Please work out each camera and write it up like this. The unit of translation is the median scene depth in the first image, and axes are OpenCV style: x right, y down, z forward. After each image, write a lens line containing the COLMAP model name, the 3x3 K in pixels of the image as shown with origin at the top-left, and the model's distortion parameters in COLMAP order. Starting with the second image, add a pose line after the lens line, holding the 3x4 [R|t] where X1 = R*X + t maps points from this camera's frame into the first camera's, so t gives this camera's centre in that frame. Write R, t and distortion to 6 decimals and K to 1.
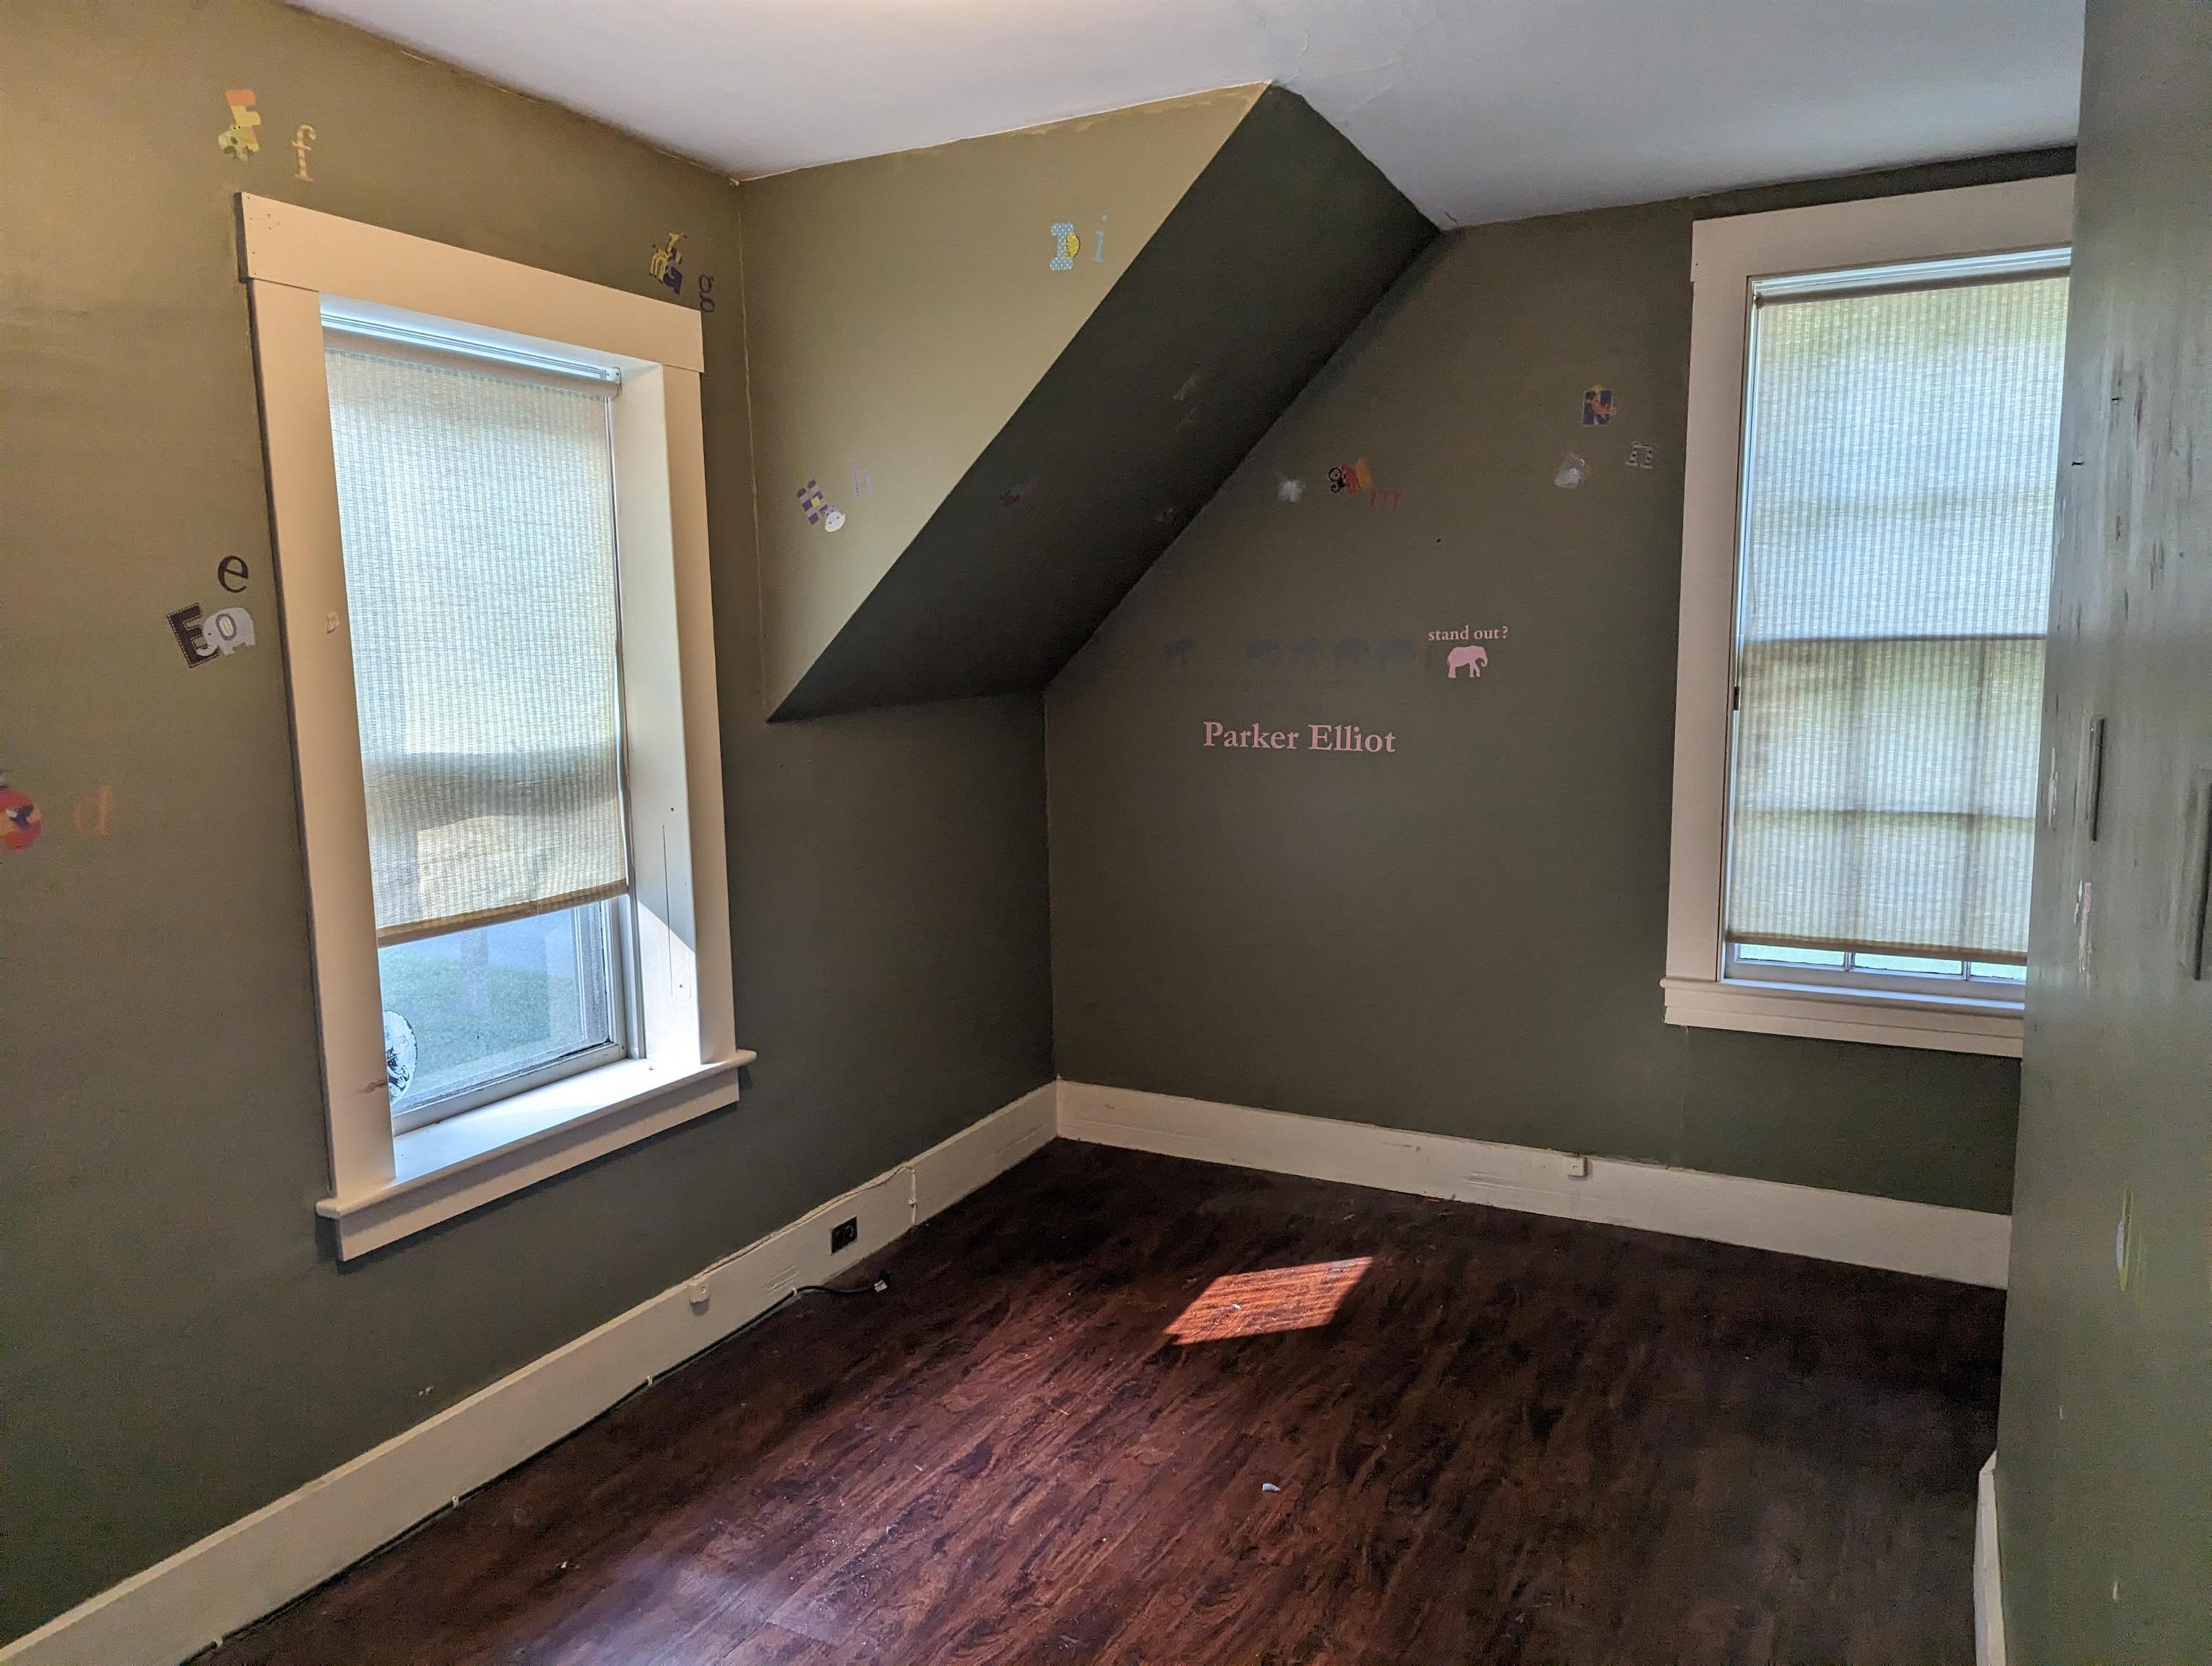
lens RADIAL K [[1550.9, 0, 1086.3], [0, 1550.9, 849.4], [0, 0, 1]] dist [0.074015, -0.065676]
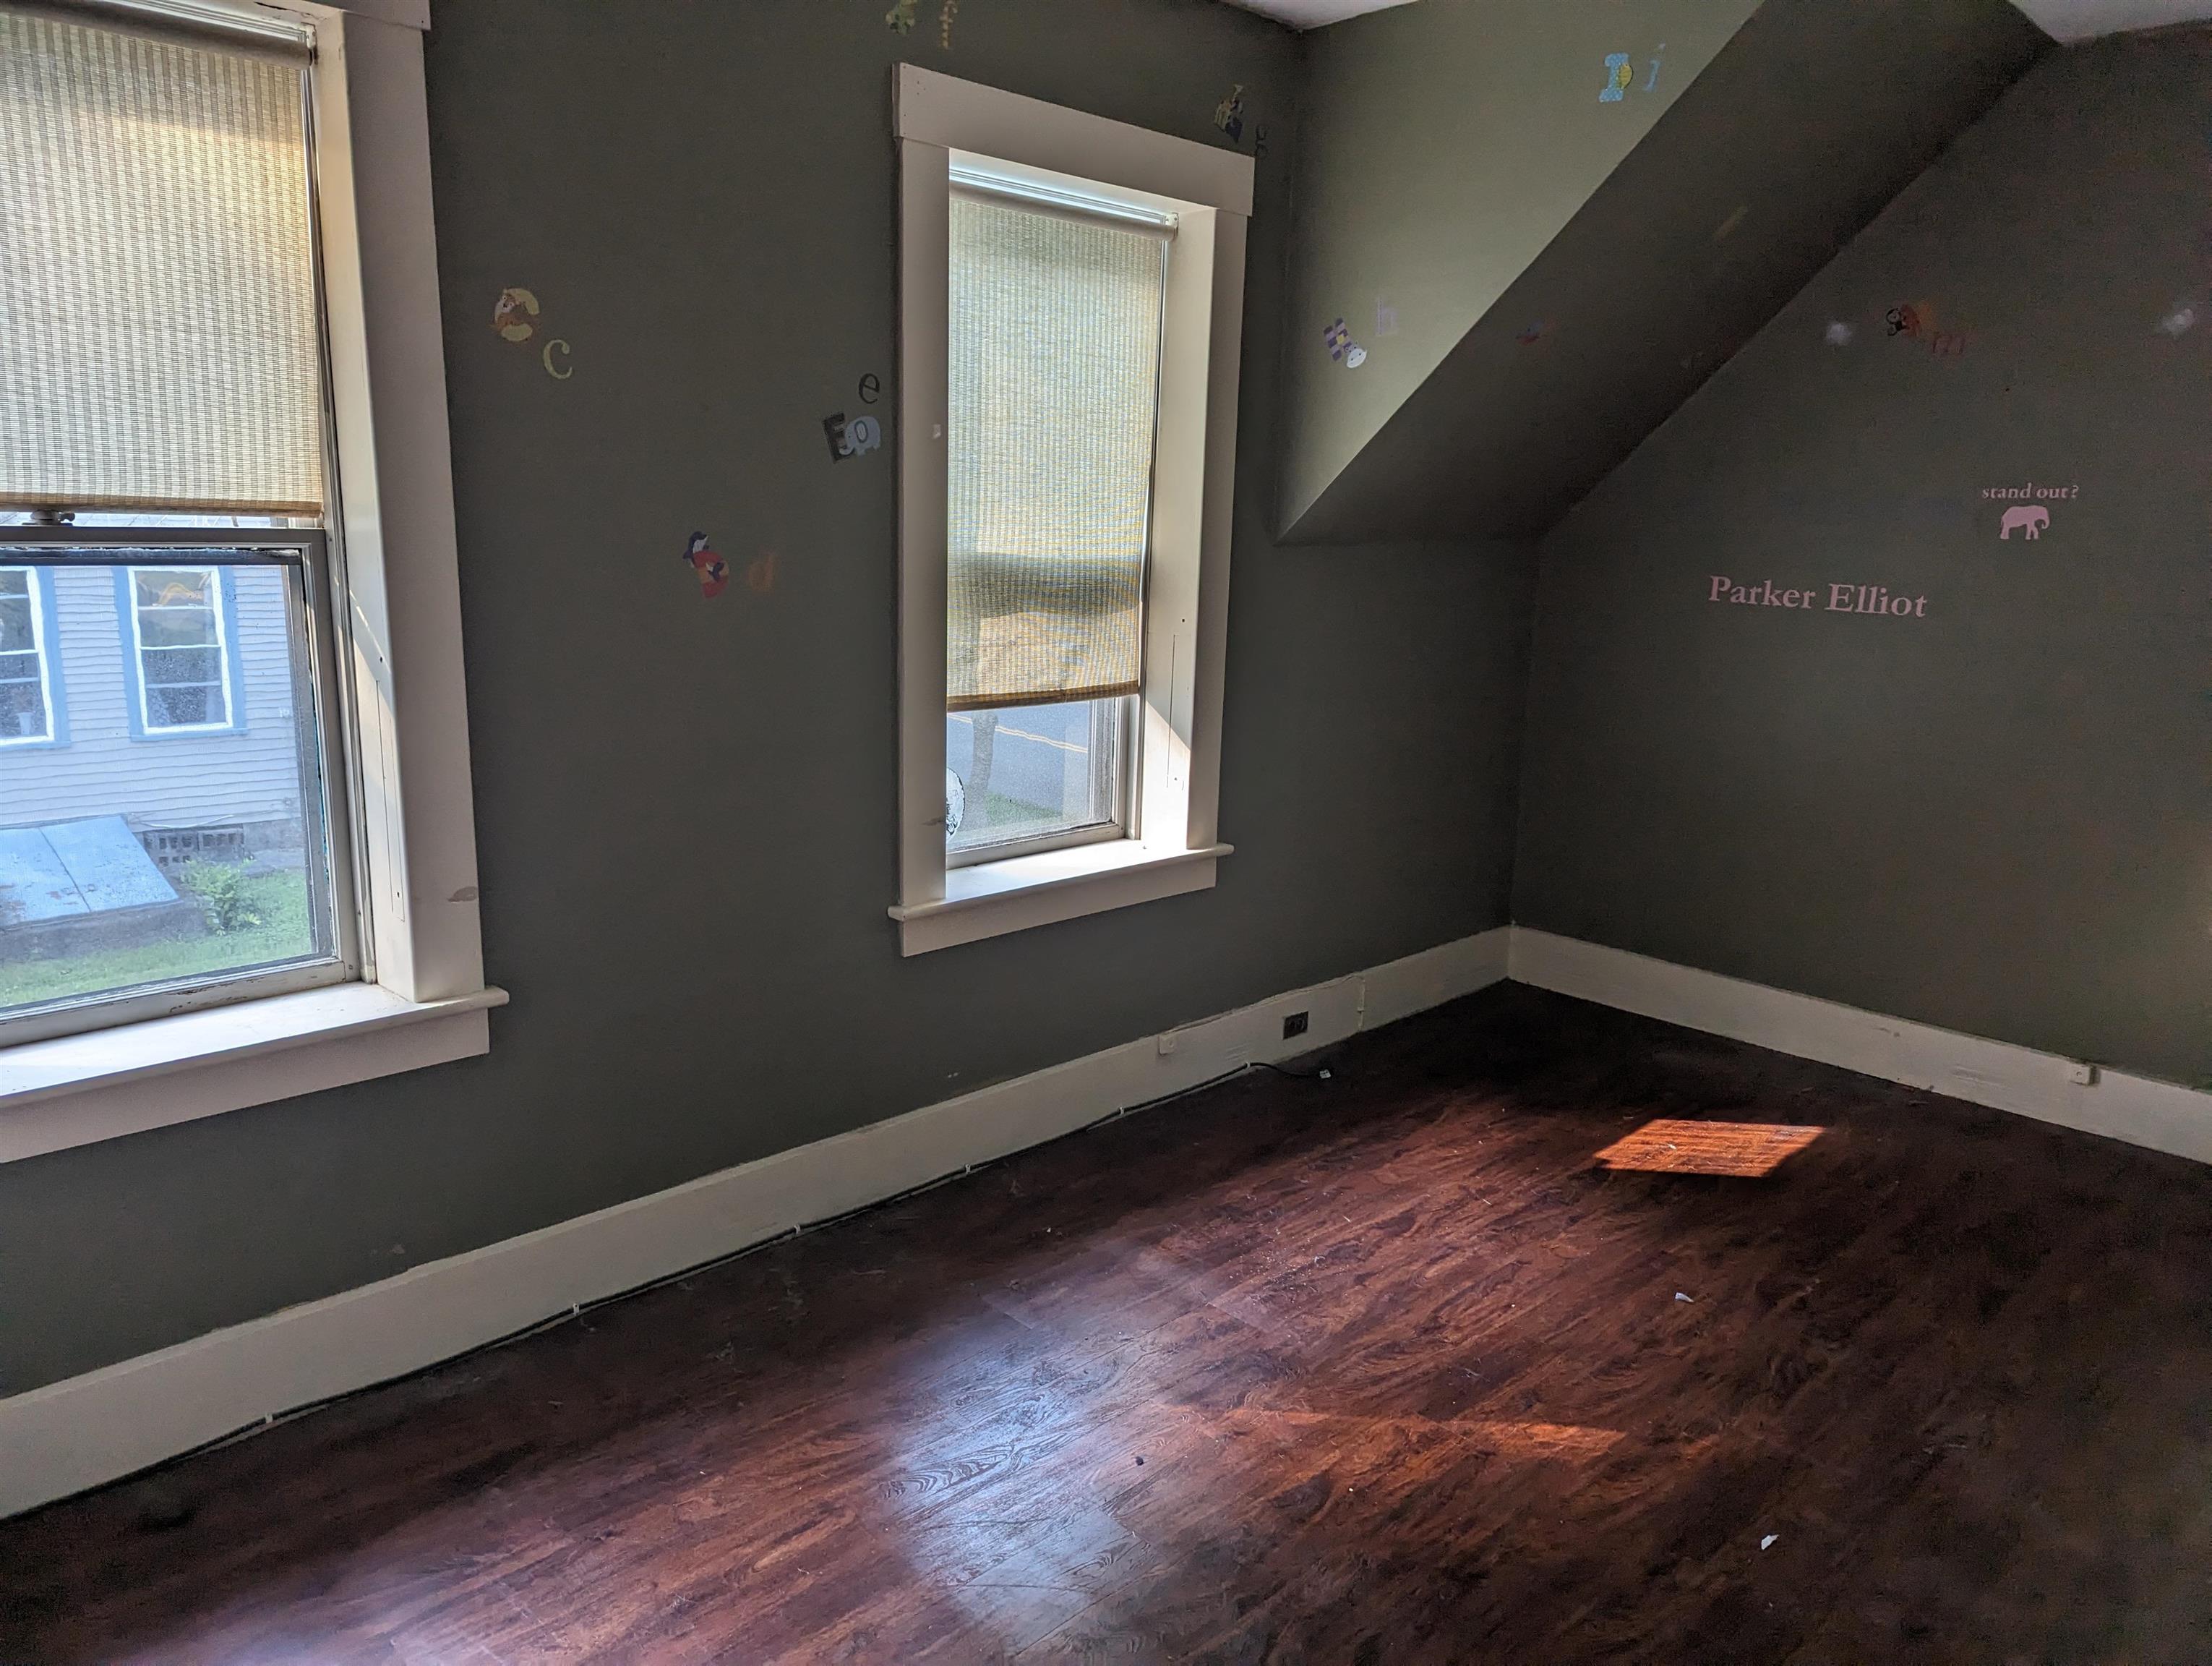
lens RADIAL K [[1550.9, 0, 1067.4], [0, 1550.9, 846.3], [0, 0, 1]] dist [0.074015, -0.065676]
pose [[0.947901, 0.108557, -0.299499, 0.008113], [-0.085491, 0.992346, 0.089112, 0.044628], [0.306881, -0.058865, 0.949926, -0.101598]]
